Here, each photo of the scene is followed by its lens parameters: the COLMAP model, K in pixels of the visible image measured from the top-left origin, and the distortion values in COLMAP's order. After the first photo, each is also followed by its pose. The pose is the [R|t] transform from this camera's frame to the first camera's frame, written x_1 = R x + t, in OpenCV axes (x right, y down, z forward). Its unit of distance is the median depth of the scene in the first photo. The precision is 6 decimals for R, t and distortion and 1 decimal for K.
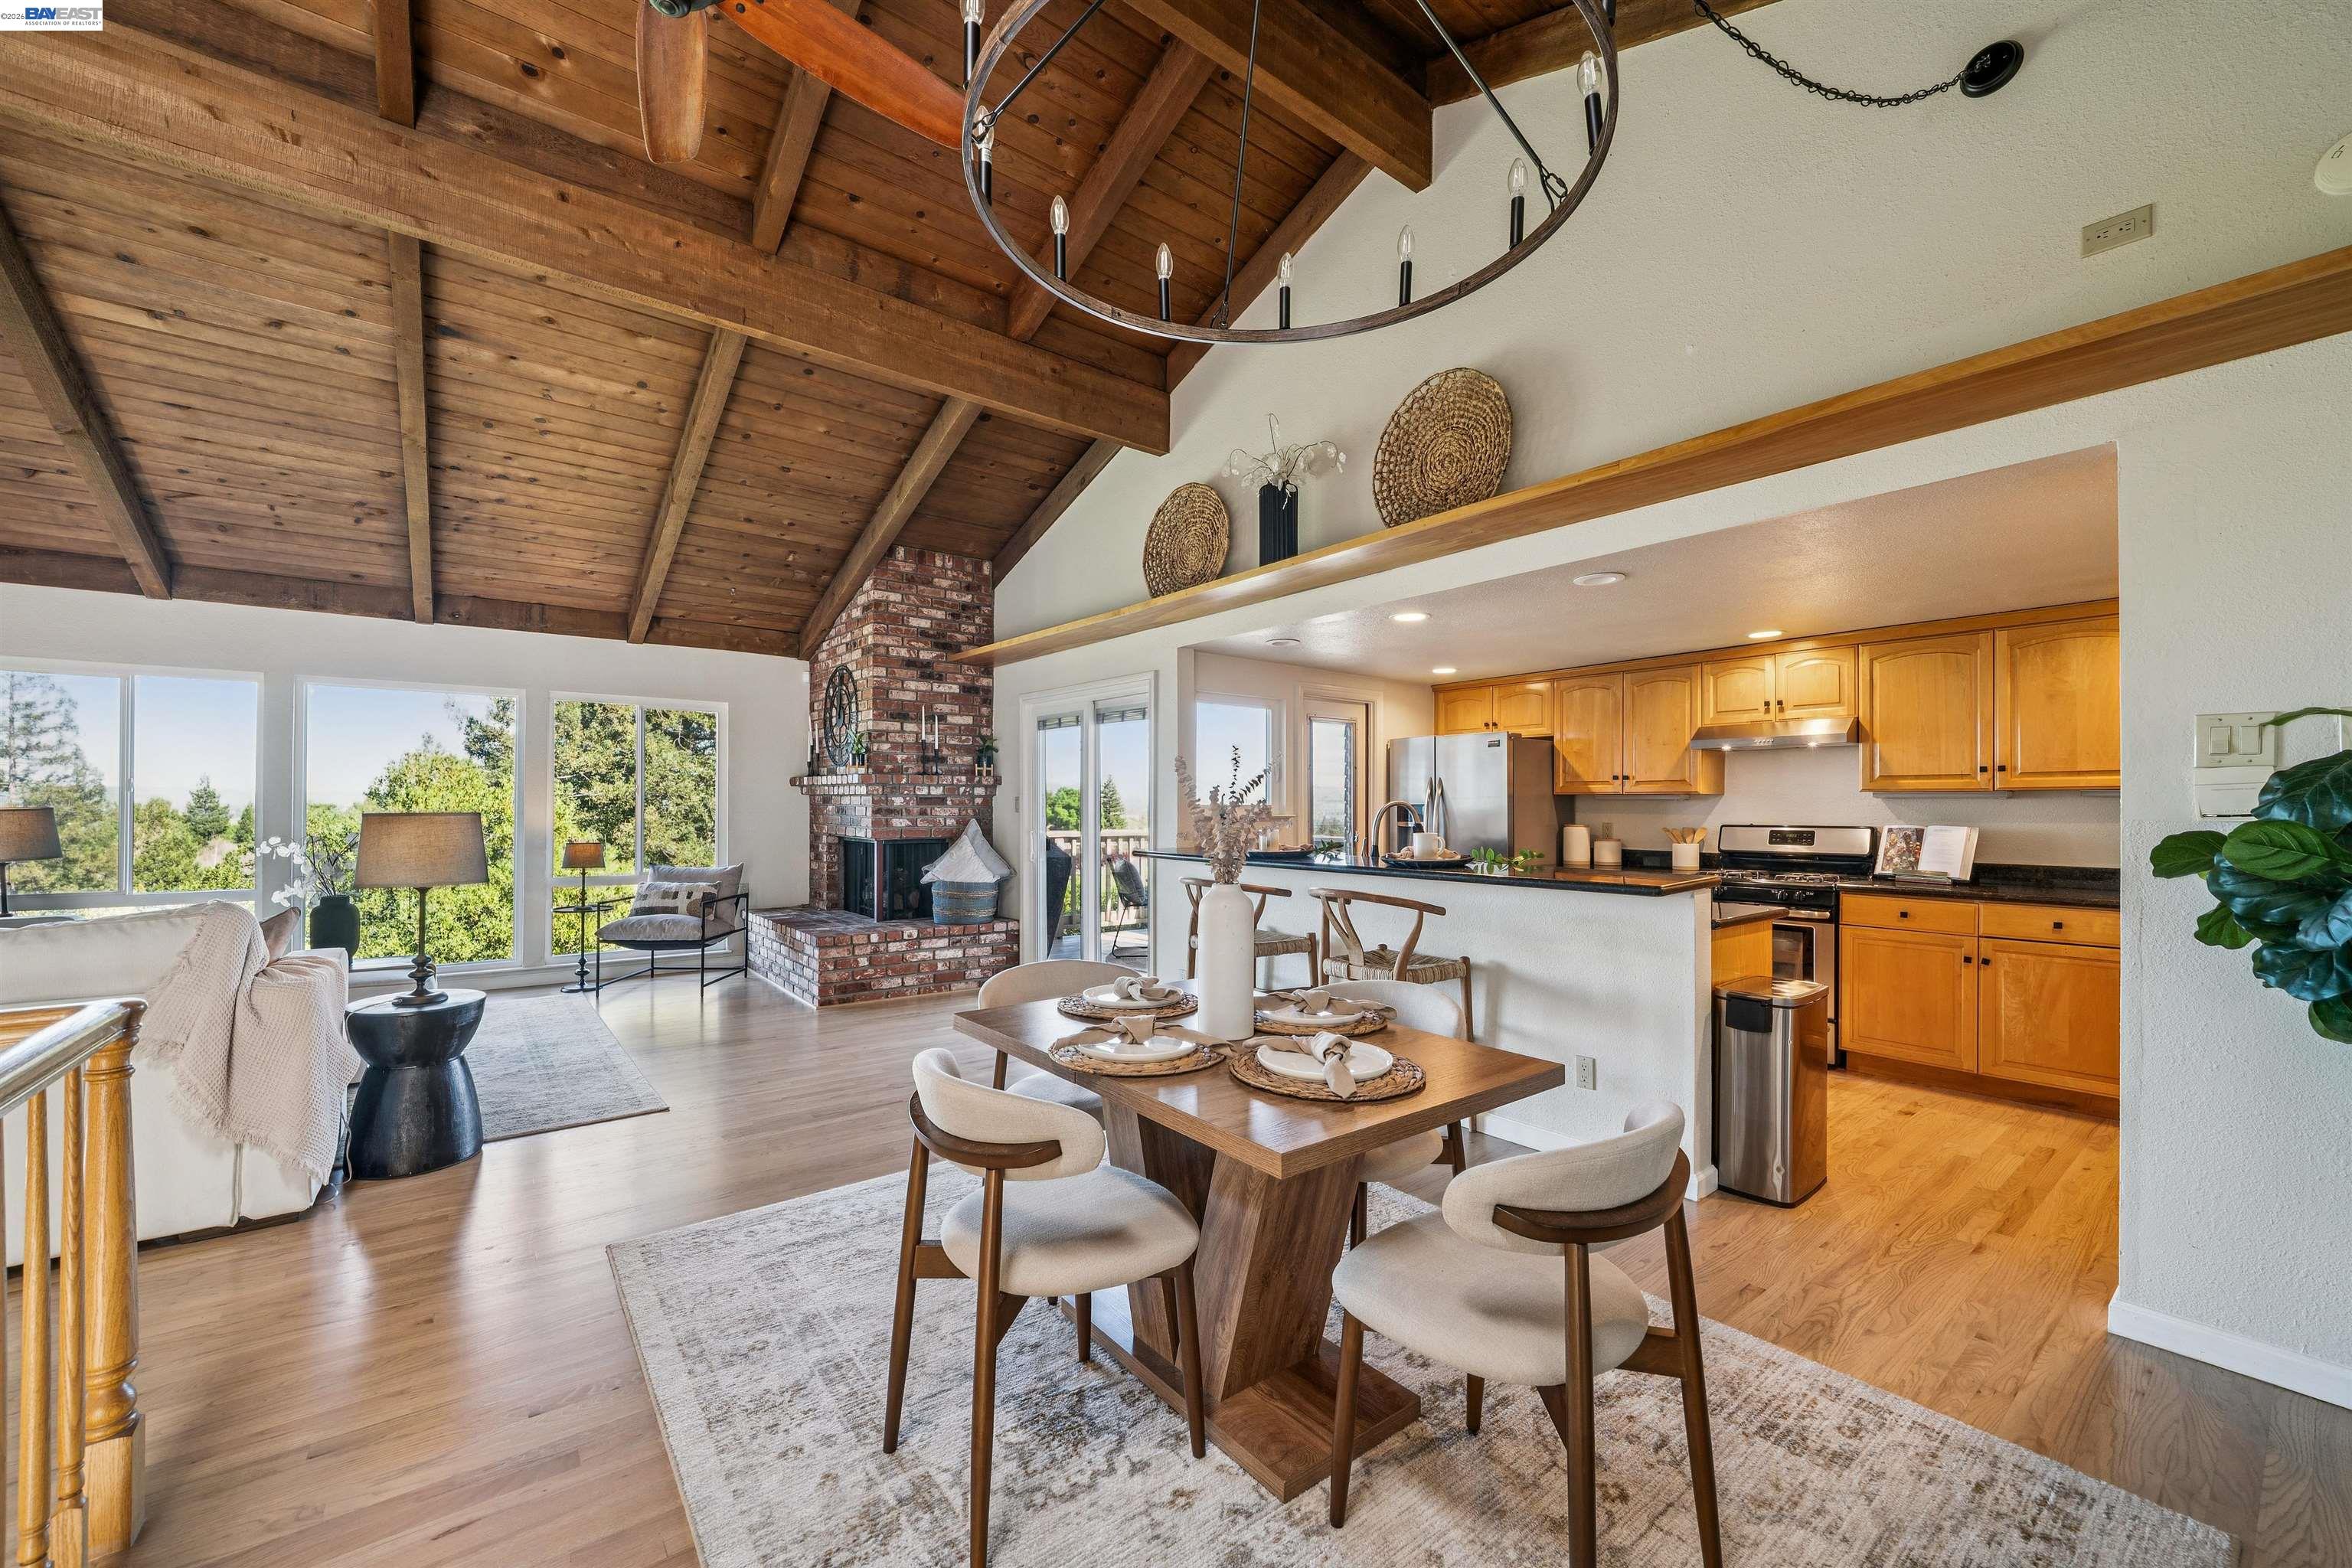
lens RADIAL K [[923.8, 0, 1192.6], [0, 923.8, 799.6], [0, 0, 1]] dist [-0.009751, 0.001232]
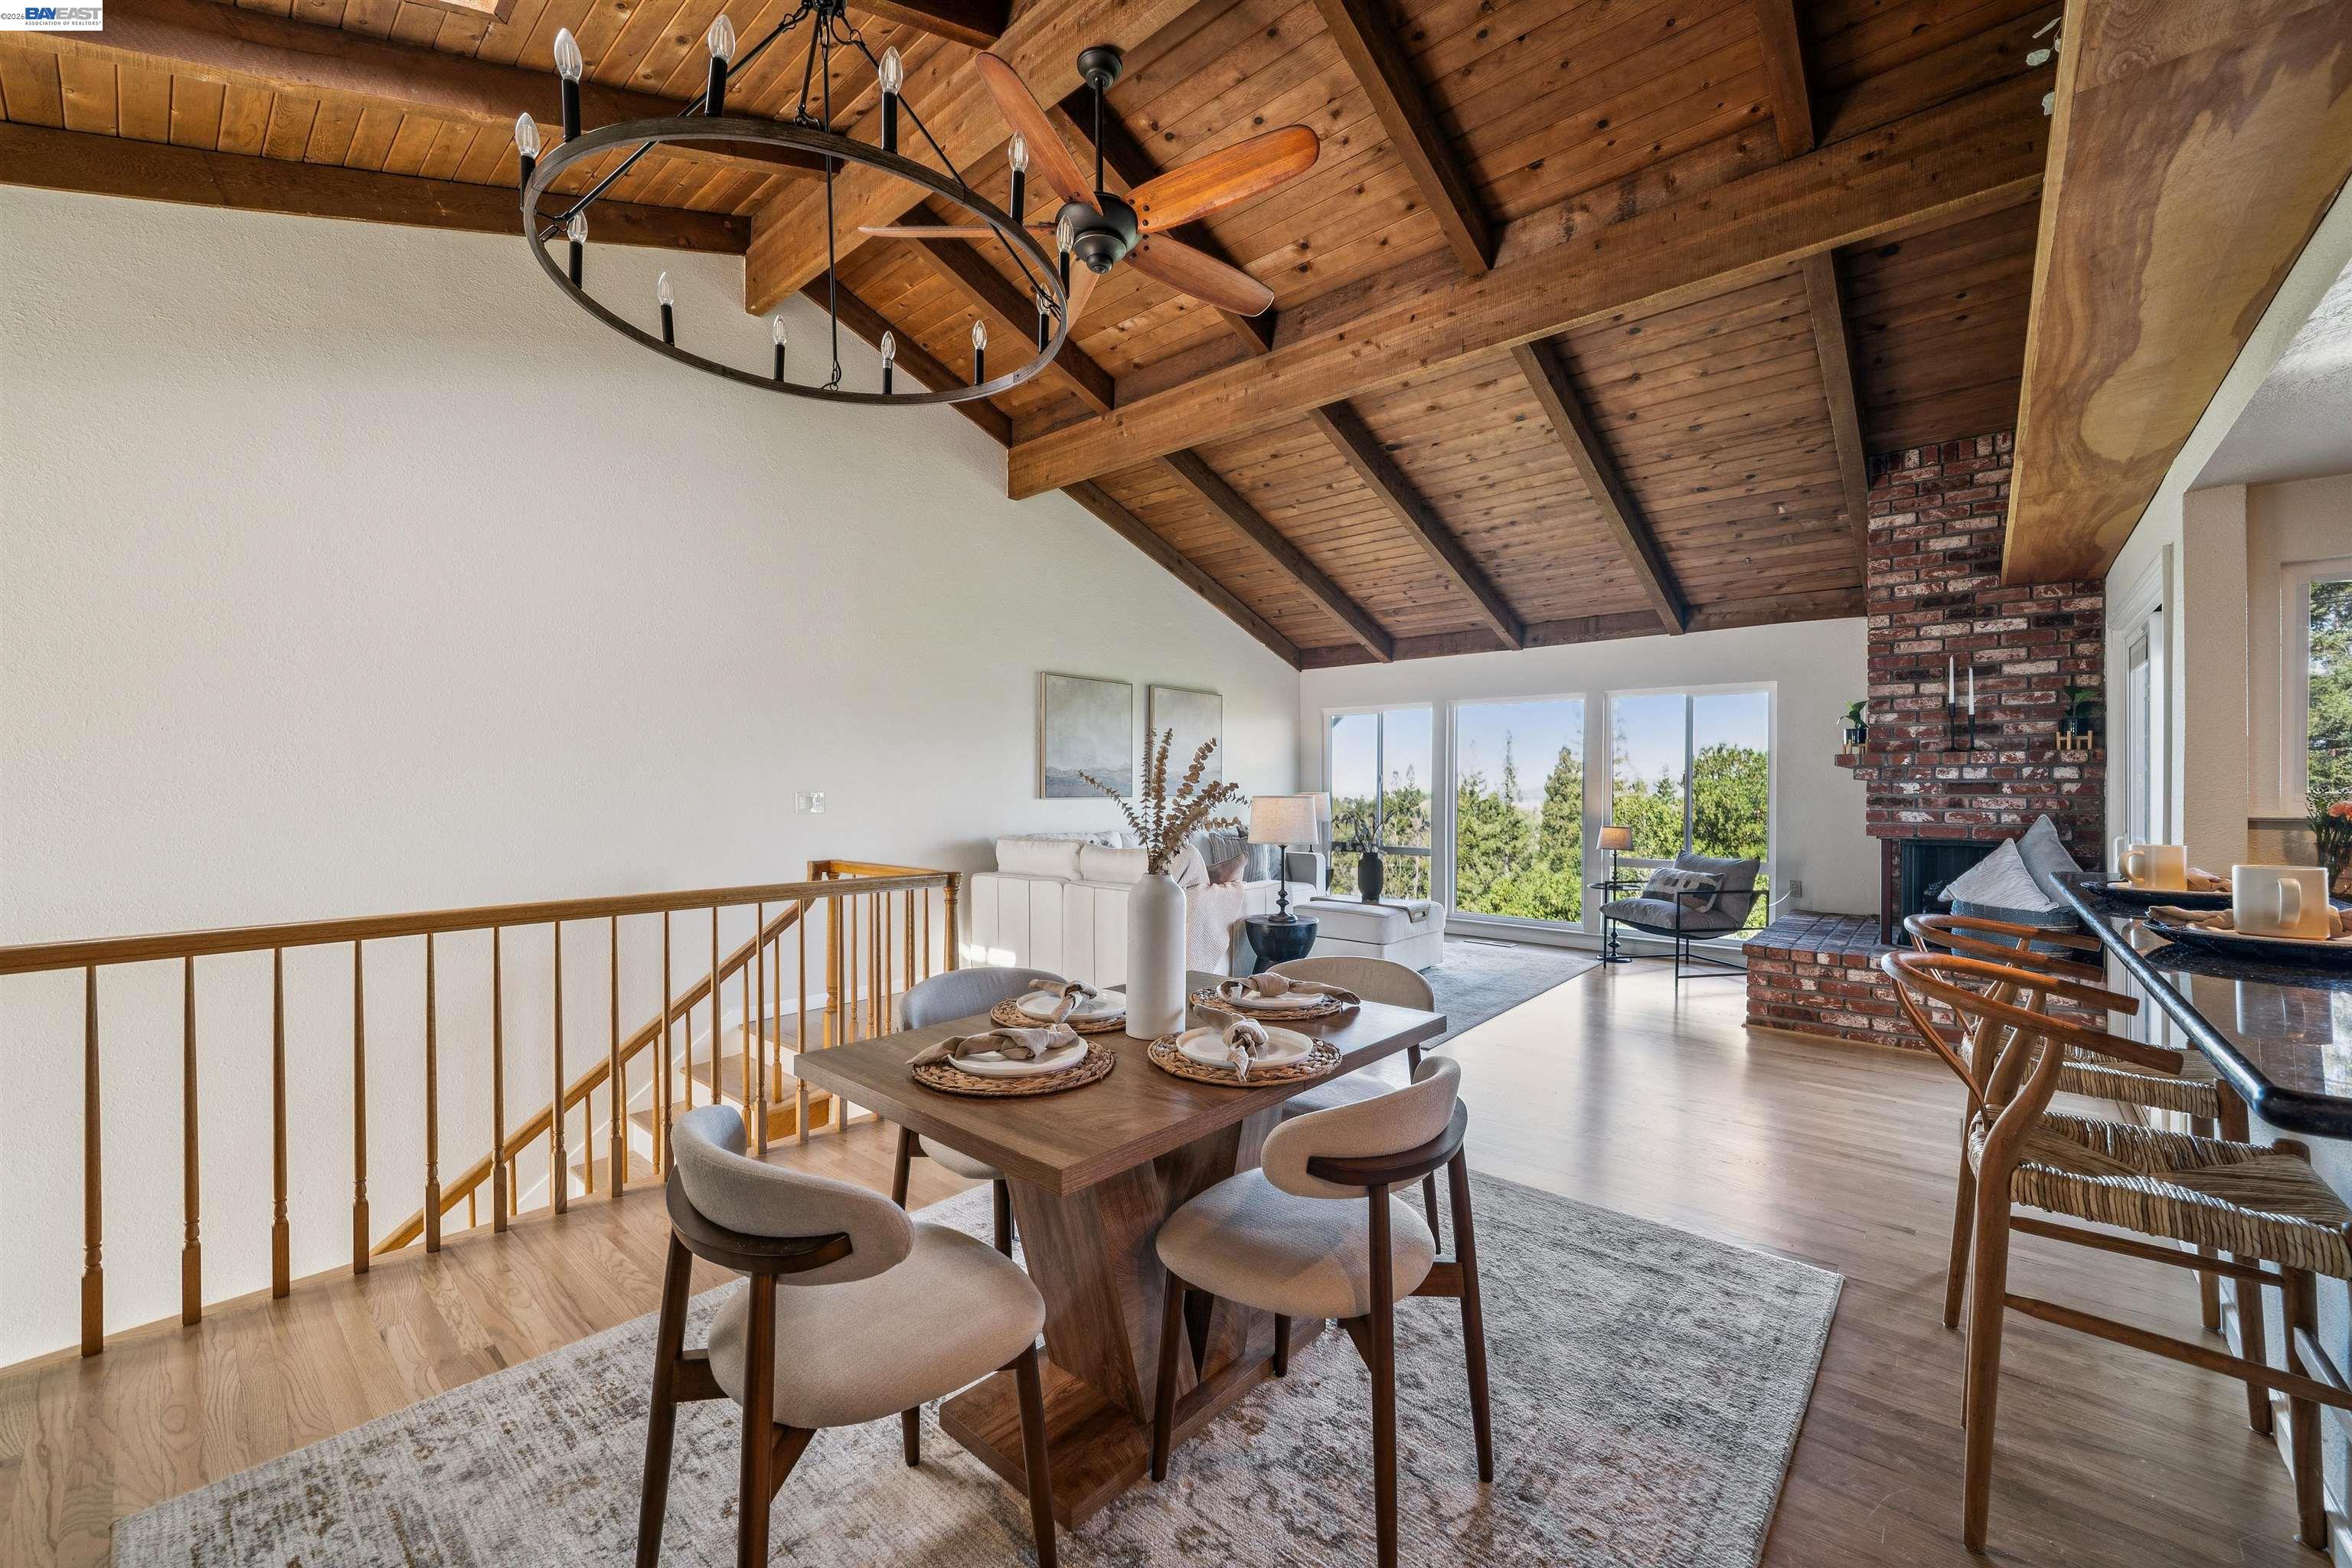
lens RADIAL K [[923.8, 0, 1164.3], [0, 923.8, 792.5], [0, 0, 1]] dist [-0.009751, 0.001232]
pose [[0.168985, 0.003252, -0.985613, 0.316140], [0.001384, 0.999993, 0.003537, 0.001437], [0.985618, -0.001962, 0.168979, 0.271970]]
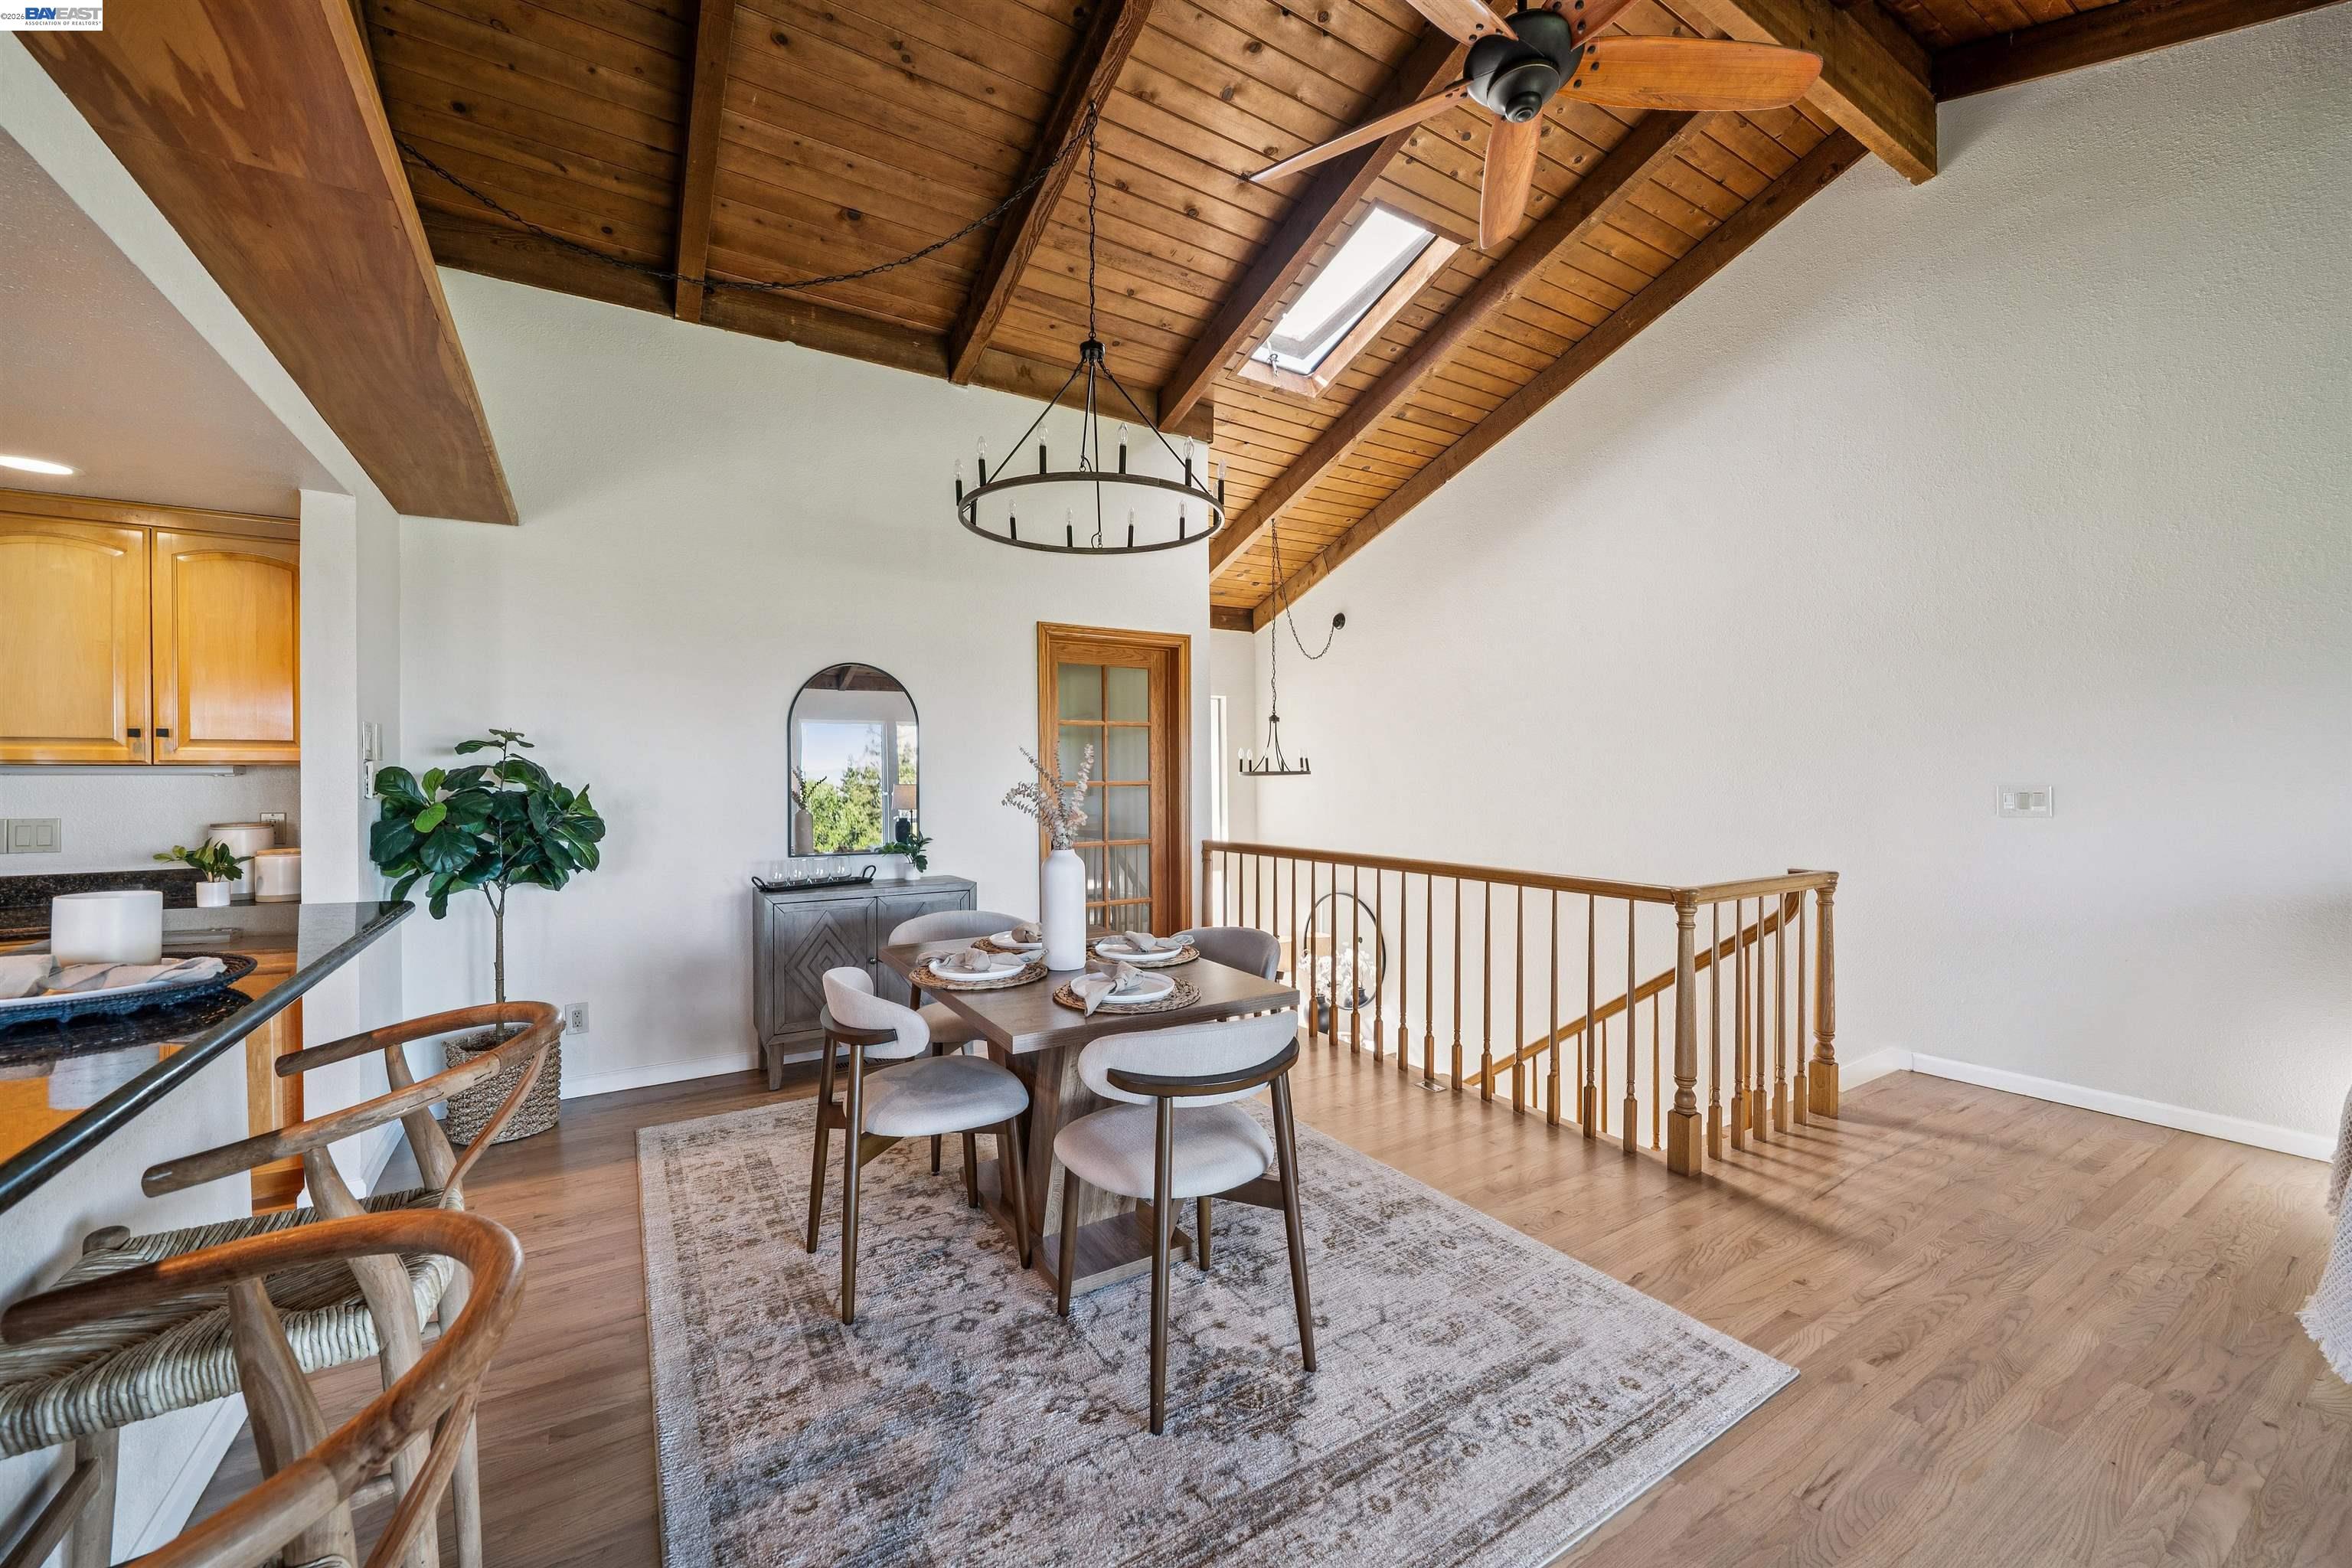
lens RADIAL K [[923.8, 0, 1176.9], [0, 923.8, 781.5], [0, 0, 1]] dist [-0.009751, 0.001232]
pose [[-0.993286, -0.000969, 0.115677, -0.085511], [-0.000780, 0.999998, 0.001677, -0.002475], [-0.115679, 0.001575, -0.993285, 0.724267]]
